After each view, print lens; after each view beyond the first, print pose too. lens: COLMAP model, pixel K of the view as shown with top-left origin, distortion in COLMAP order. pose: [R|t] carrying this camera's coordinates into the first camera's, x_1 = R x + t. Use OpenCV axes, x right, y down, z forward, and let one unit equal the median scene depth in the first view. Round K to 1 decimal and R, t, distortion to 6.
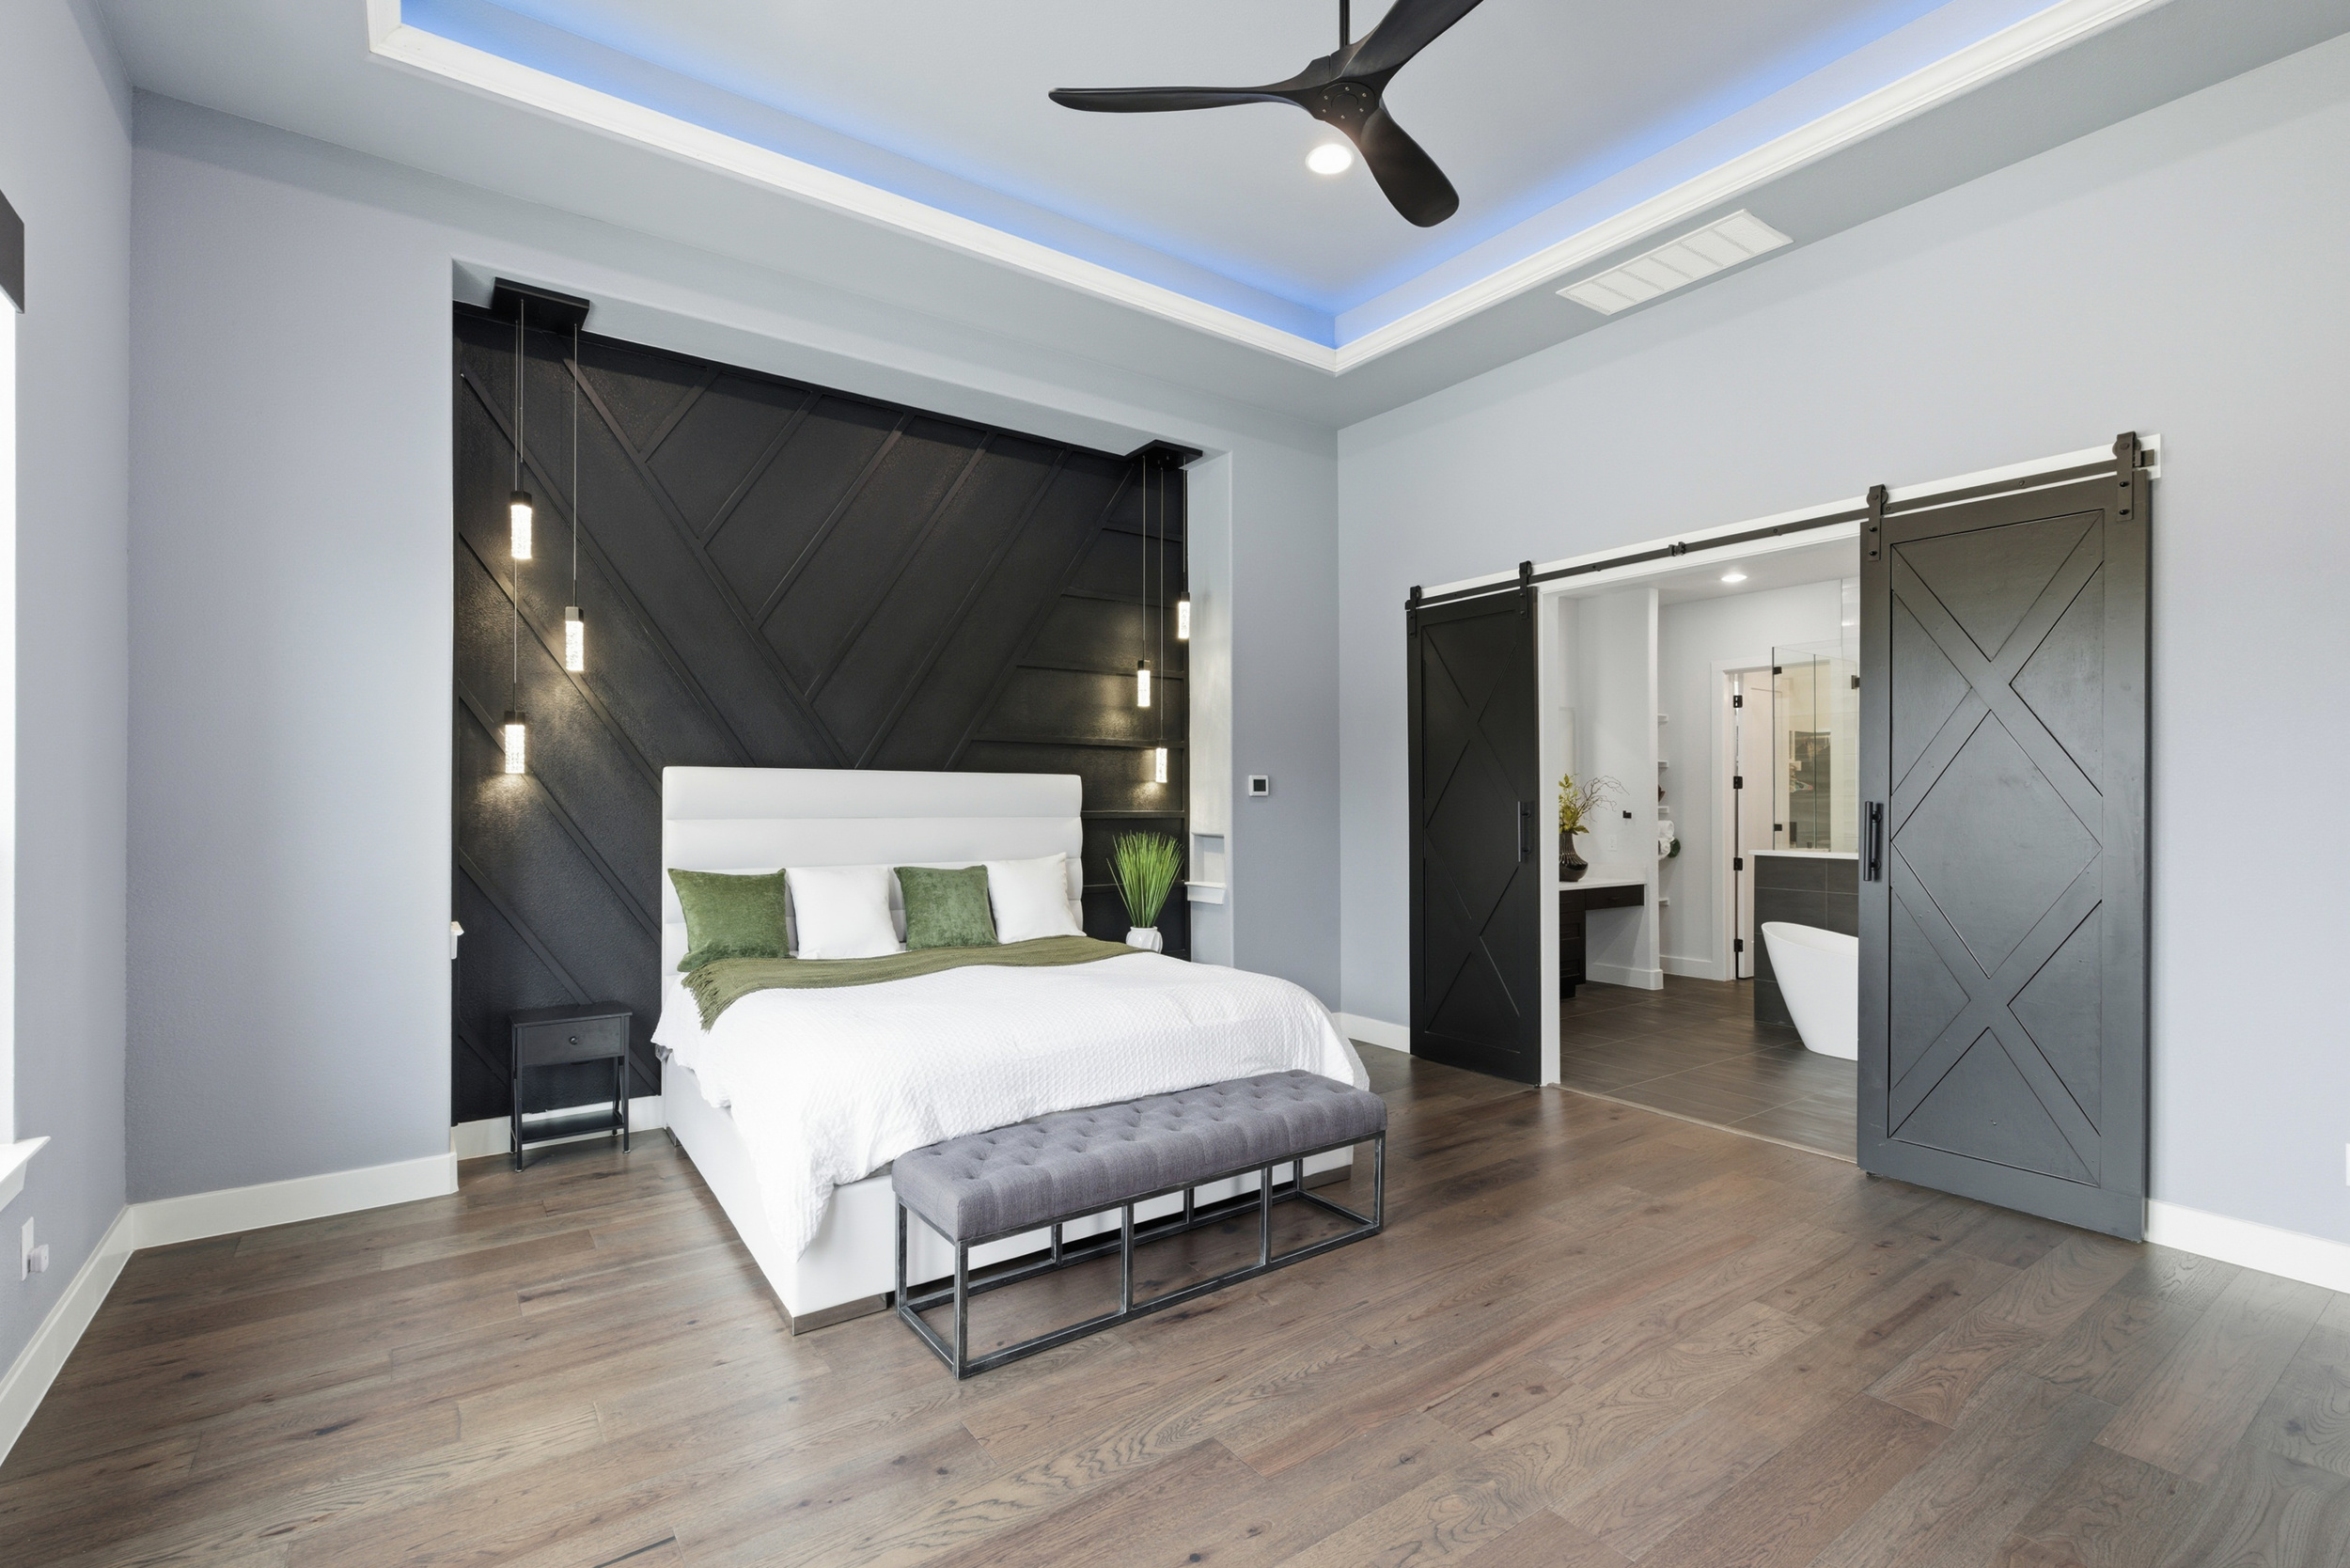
lens RADIAL K [[1079.0, 0, 1172.1], [0, 1079.0, 799.1], [0, 0, 1]] dist [0.000561, 0.000306]
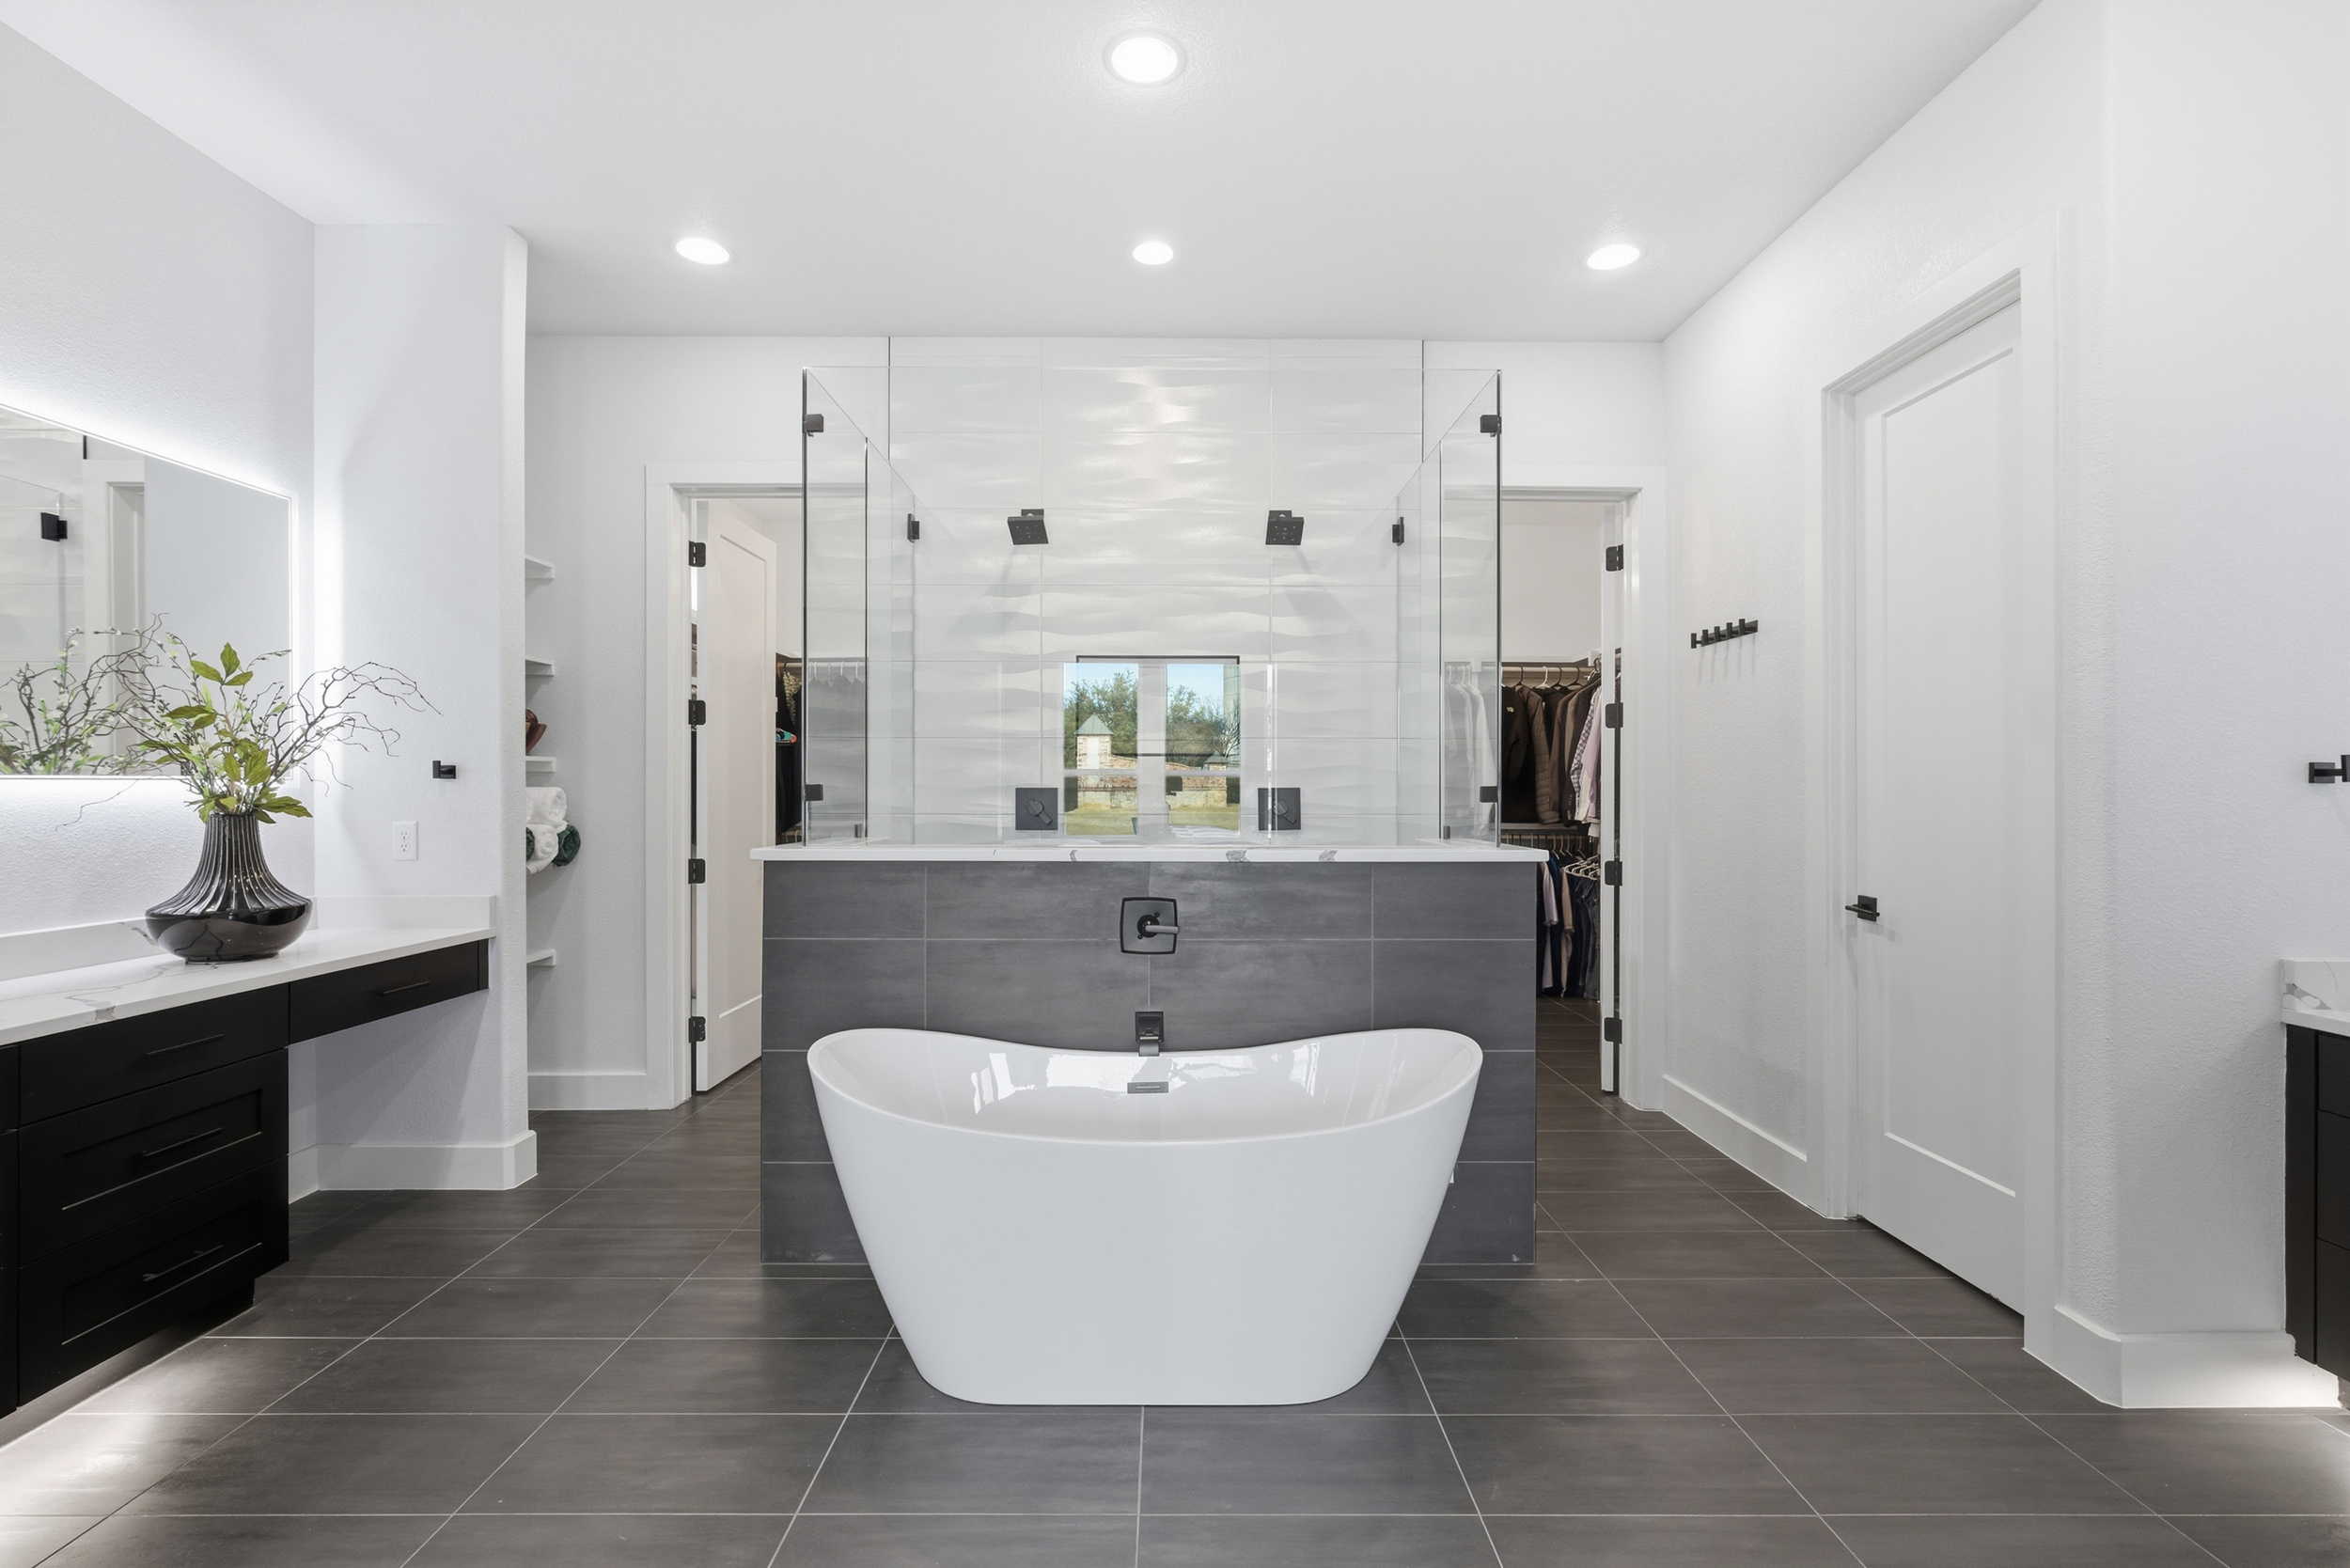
lens RADIAL K [[1013.8, 0, 1175.0], [0, 1013.8, 784.0], [0, 0, 1]] dist [-0.000868, -0.000091]
pose [[0.567995, 0.002241, 0.823029, 0.258553], [-0.002640, 0.999996, -0.000901, 0.018118], [-0.823028, -0.001661, 0.567999, 0.541487]]
